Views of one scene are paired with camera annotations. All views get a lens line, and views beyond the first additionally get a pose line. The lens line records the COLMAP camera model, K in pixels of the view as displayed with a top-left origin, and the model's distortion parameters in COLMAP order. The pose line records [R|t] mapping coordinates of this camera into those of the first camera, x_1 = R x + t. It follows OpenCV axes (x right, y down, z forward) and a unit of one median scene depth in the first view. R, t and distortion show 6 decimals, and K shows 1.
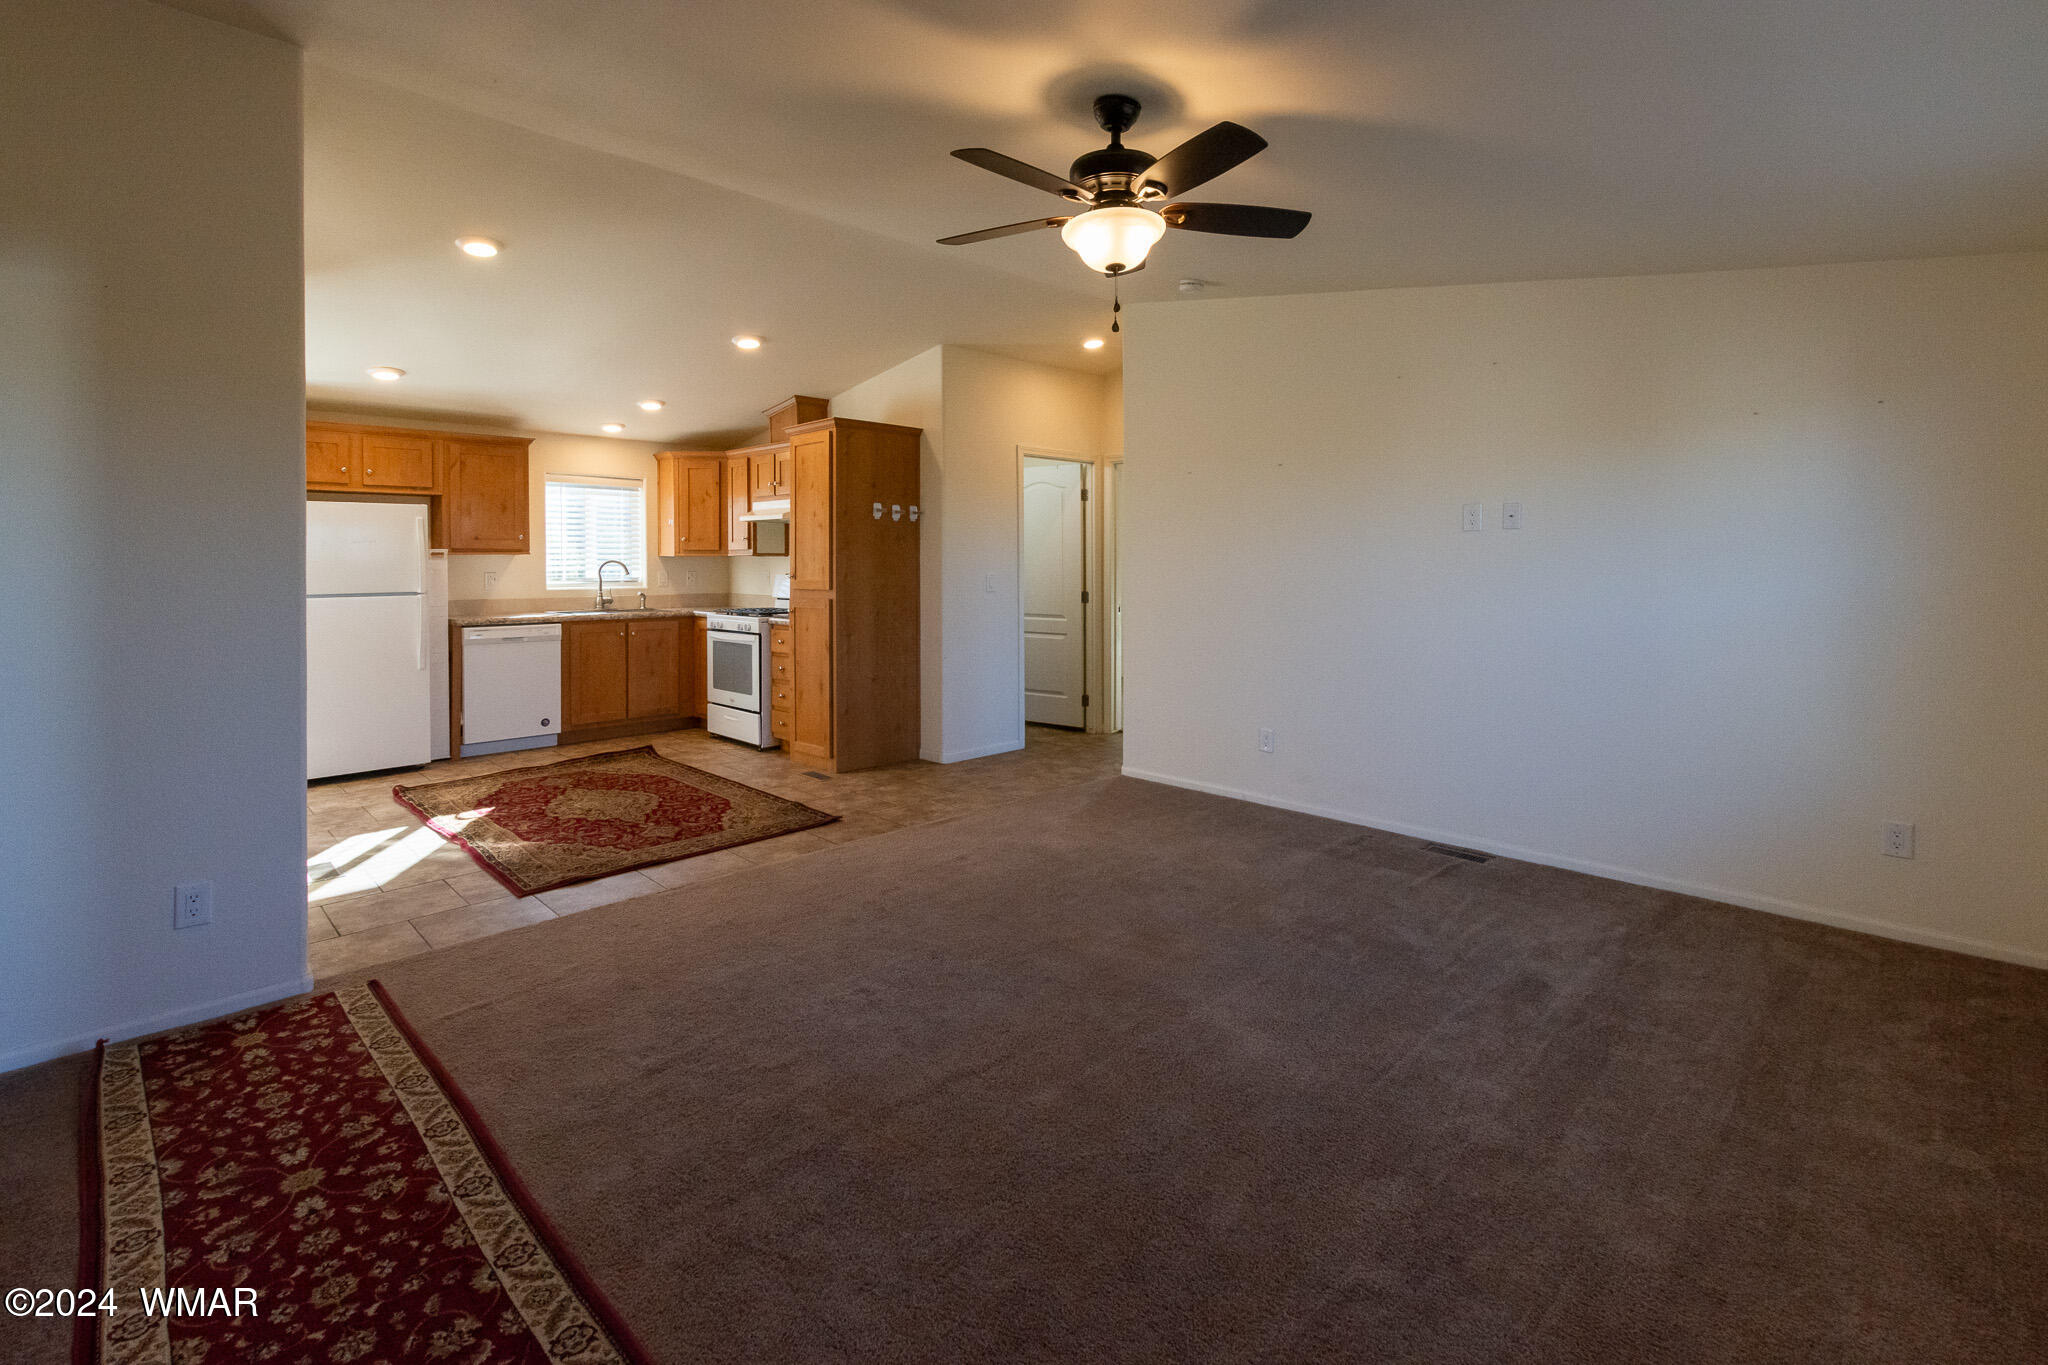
lens RADIAL K [[914.7, 0, 1011.7], [0, 914.7, 578.4], [0, 0, 1]] dist [-0.000631, -0.000573]
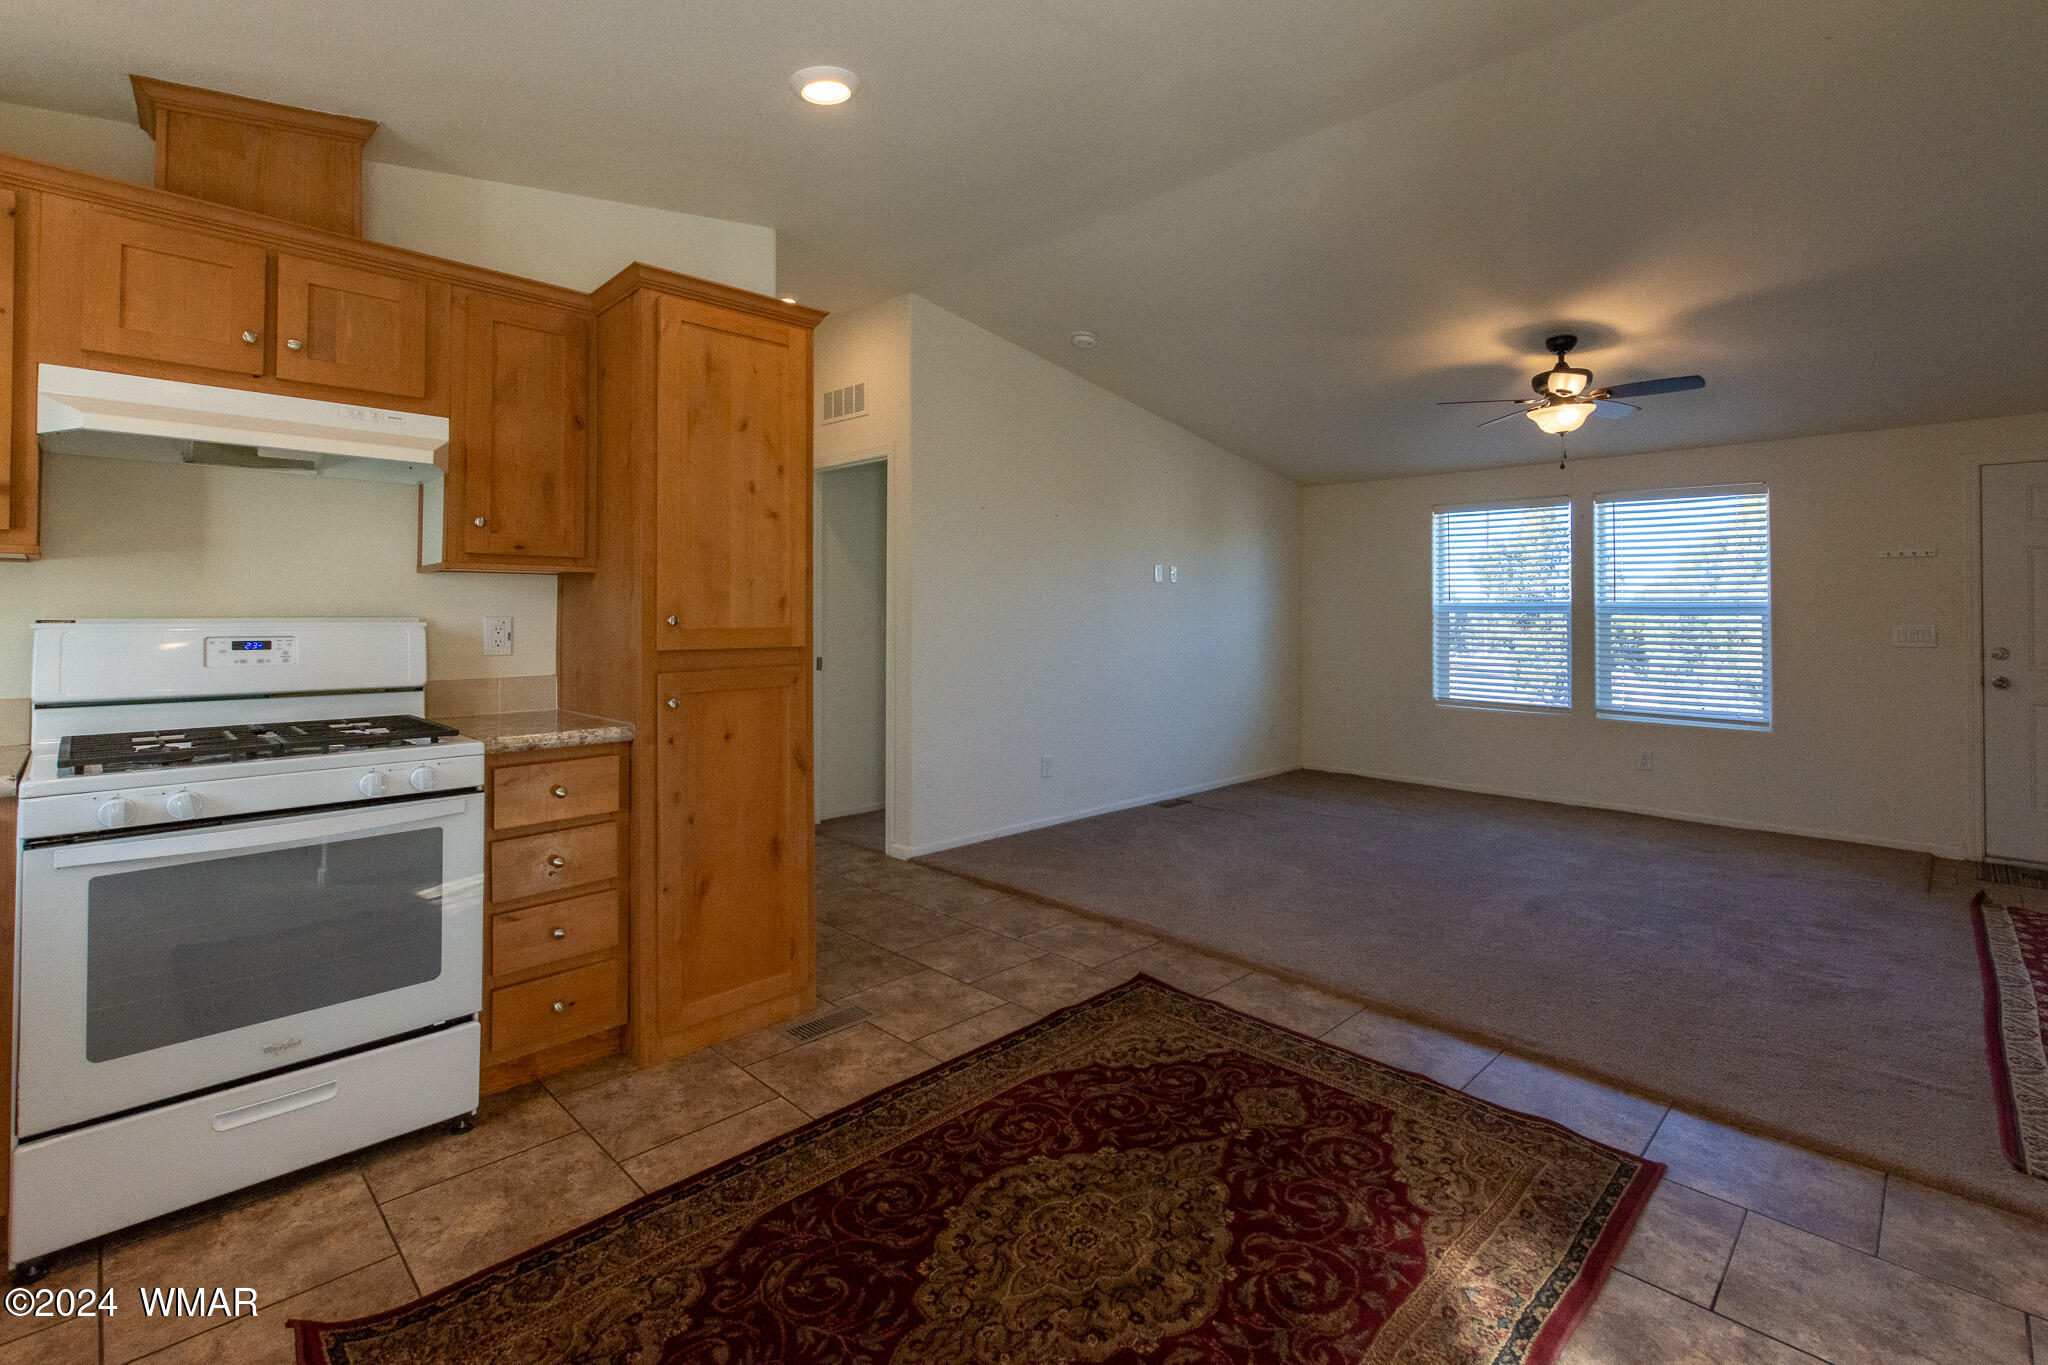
lens RADIAL K [[914.7, 0, 1053.3], [0, 914.7, 596.3], [0, 0, 1]] dist [-0.000631, -0.000573]
pose [[-0.025370, 0.018758, 0.999502, -0.615136], [0.012198, 0.999755, -0.018453, -0.003488], [-0.999604, 0.011723, -0.025592, 0.765419]]
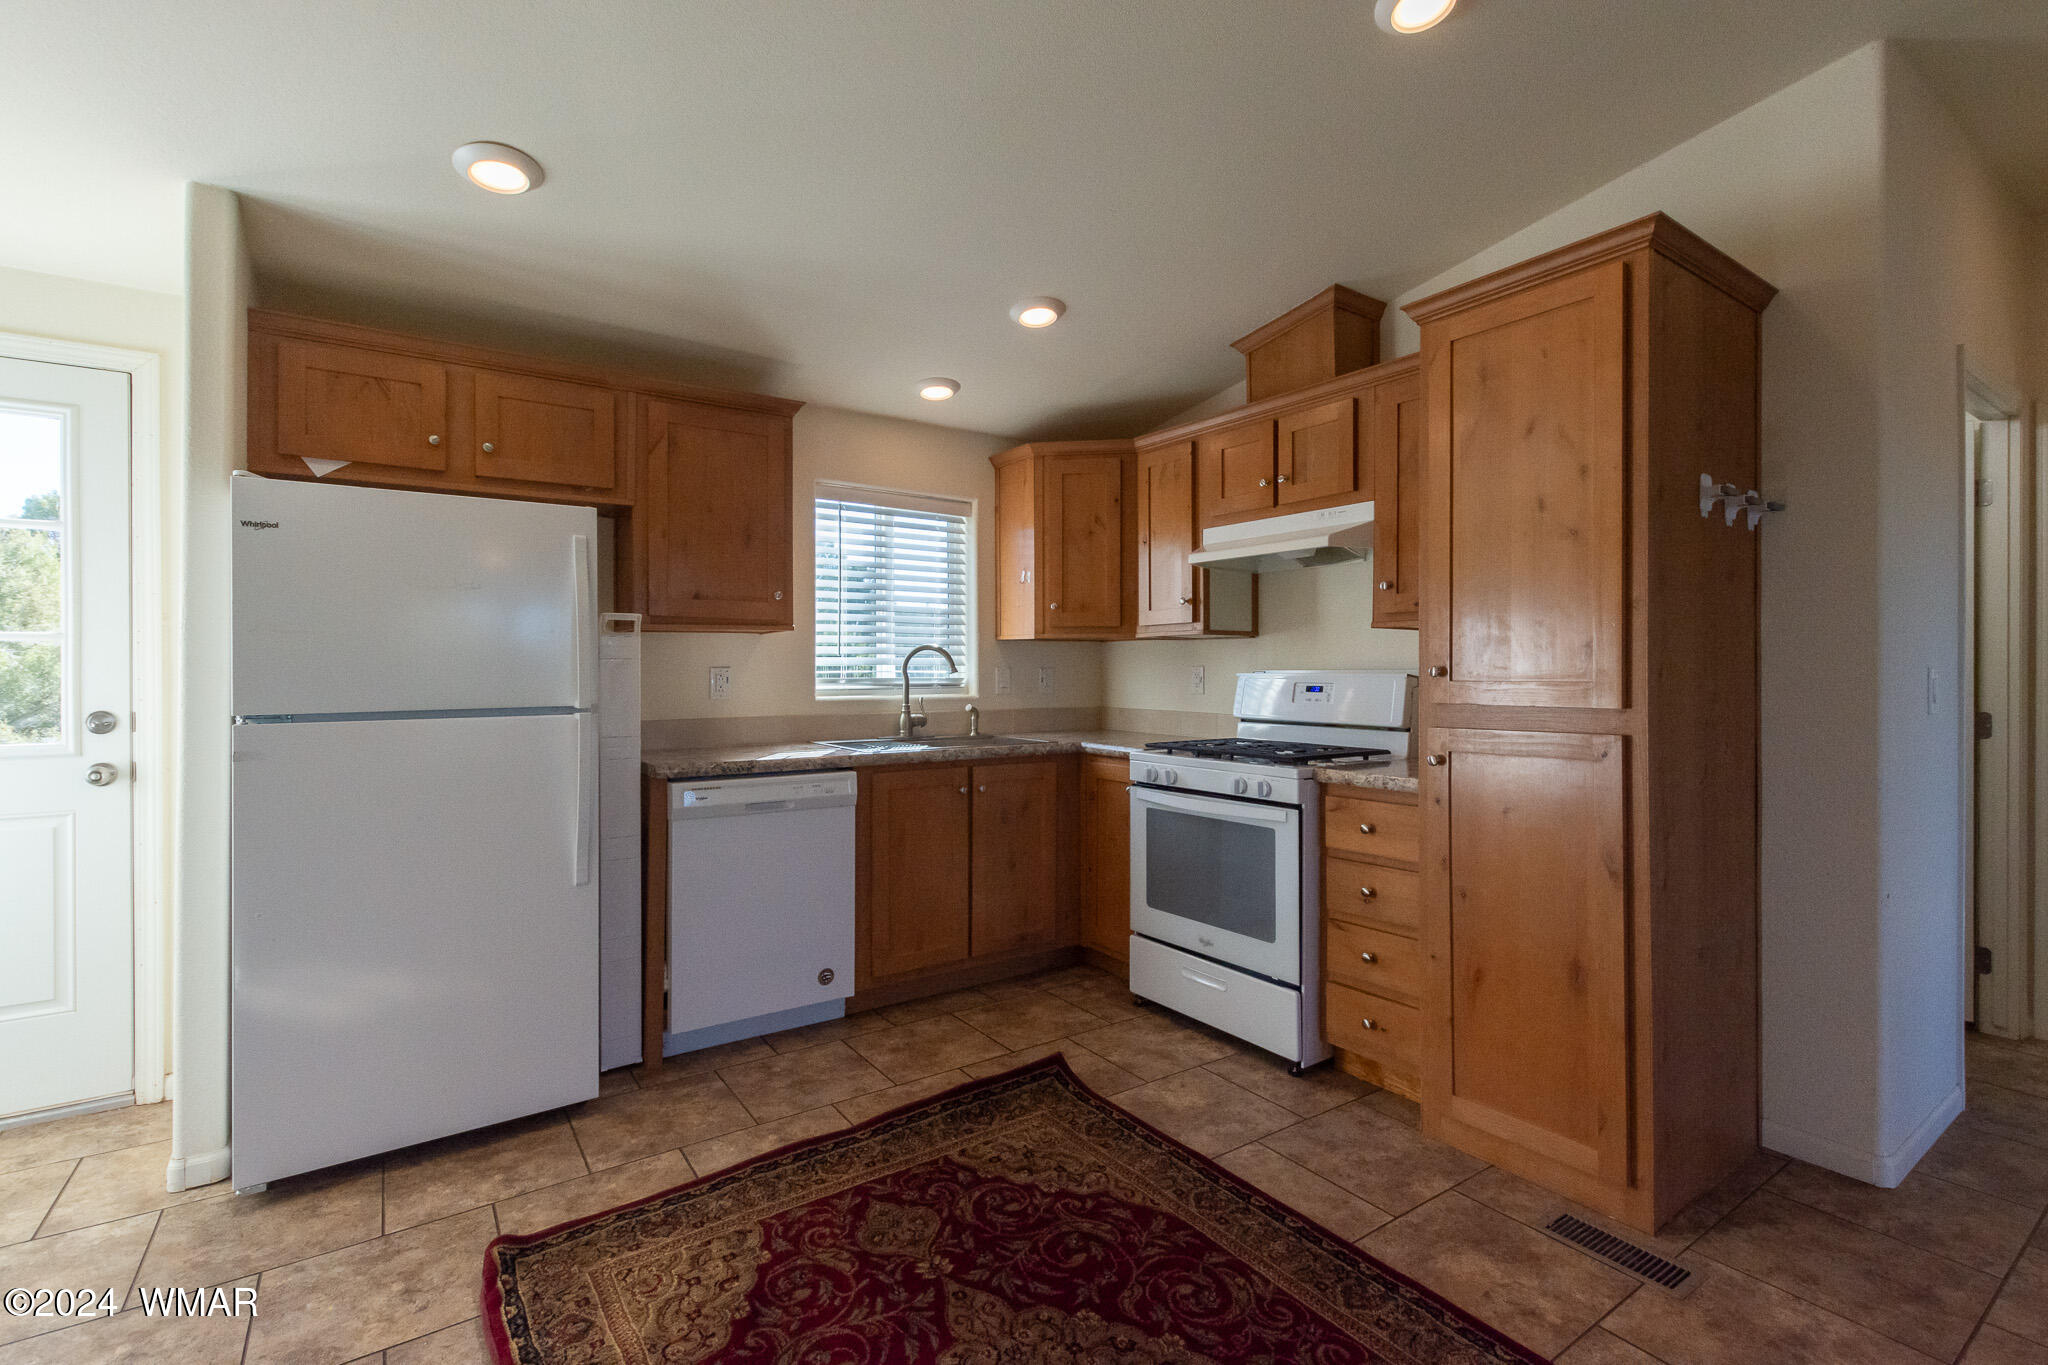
lens RADIAL K [[914.7, 0, 1031.7], [0, 914.7, 672.7], [0, 0, 1]] dist [-0.000631, -0.000573]
pose [[0.986441, 0.000719, -0.164117, -0.320650], [-0.003139, 0.999890, -0.014487, 0.004047], [0.164089, 0.014805, 0.986334, 0.534386]]
